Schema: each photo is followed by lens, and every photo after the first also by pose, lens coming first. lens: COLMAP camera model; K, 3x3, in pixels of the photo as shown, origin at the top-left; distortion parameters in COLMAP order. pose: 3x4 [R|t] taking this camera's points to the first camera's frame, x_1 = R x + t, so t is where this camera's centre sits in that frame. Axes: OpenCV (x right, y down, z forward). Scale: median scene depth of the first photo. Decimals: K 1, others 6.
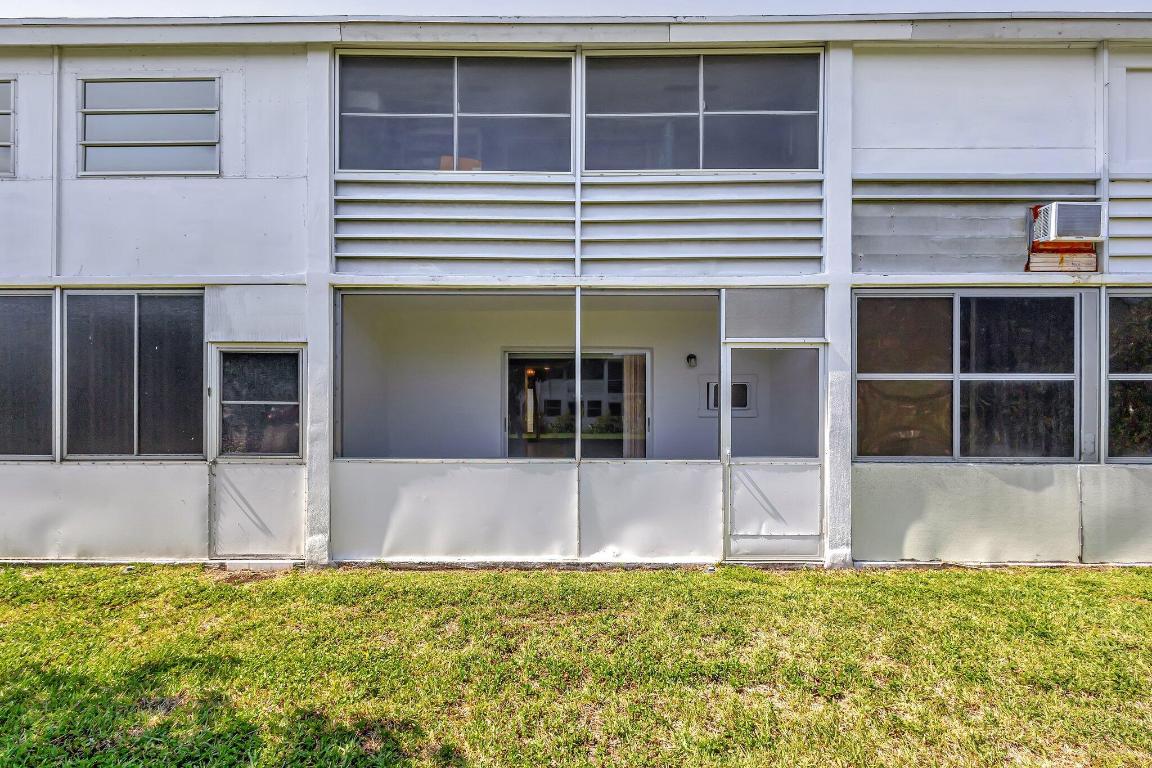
lens RADIAL K [[531.5, 0, 576.1], [0, 531.5, 403.9], [0, 0, 1]] dist [0.003890, 0.000650]
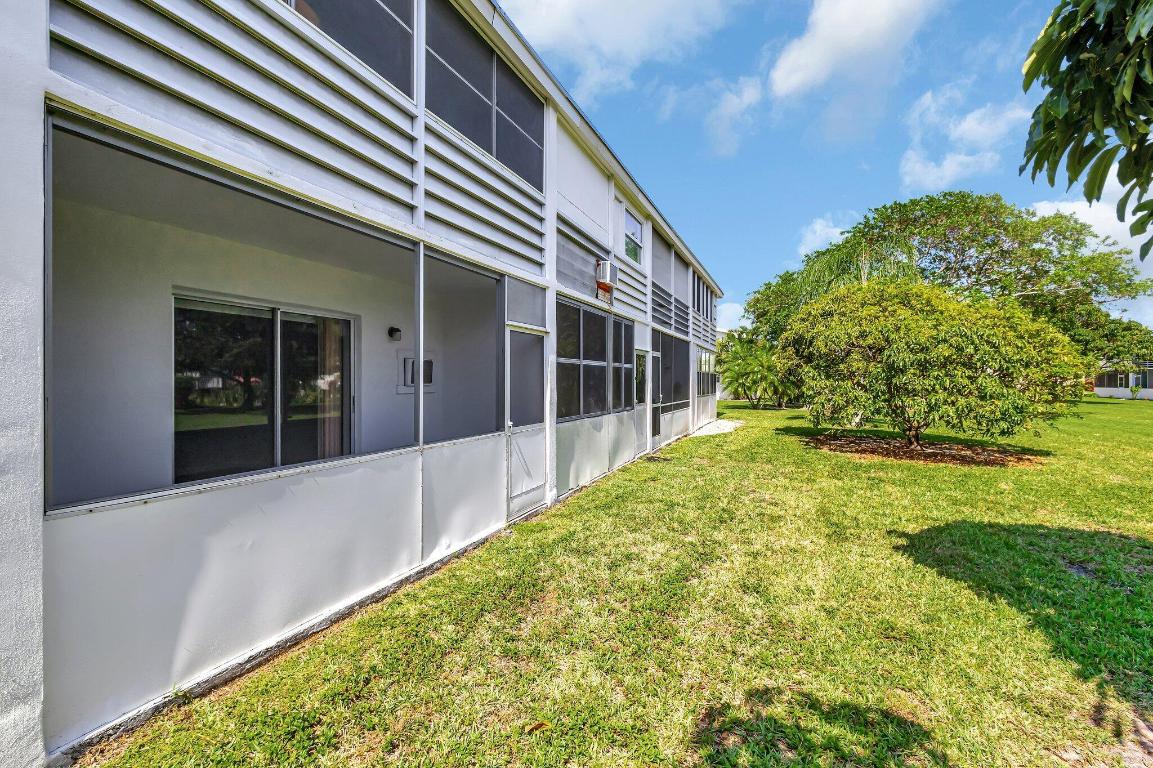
lens RADIAL K [[535.2, 0, 570.8], [0, 535.2, 381.3], [0, 0, 1]] dist [0.003588, -0.000243]
pose [[0.373349, -0.003443, 0.927685, -0.698538], [0.000794, 0.999994, 0.003392, -0.001019], [-0.927691, -0.000530, 0.373349, 0.464854]]
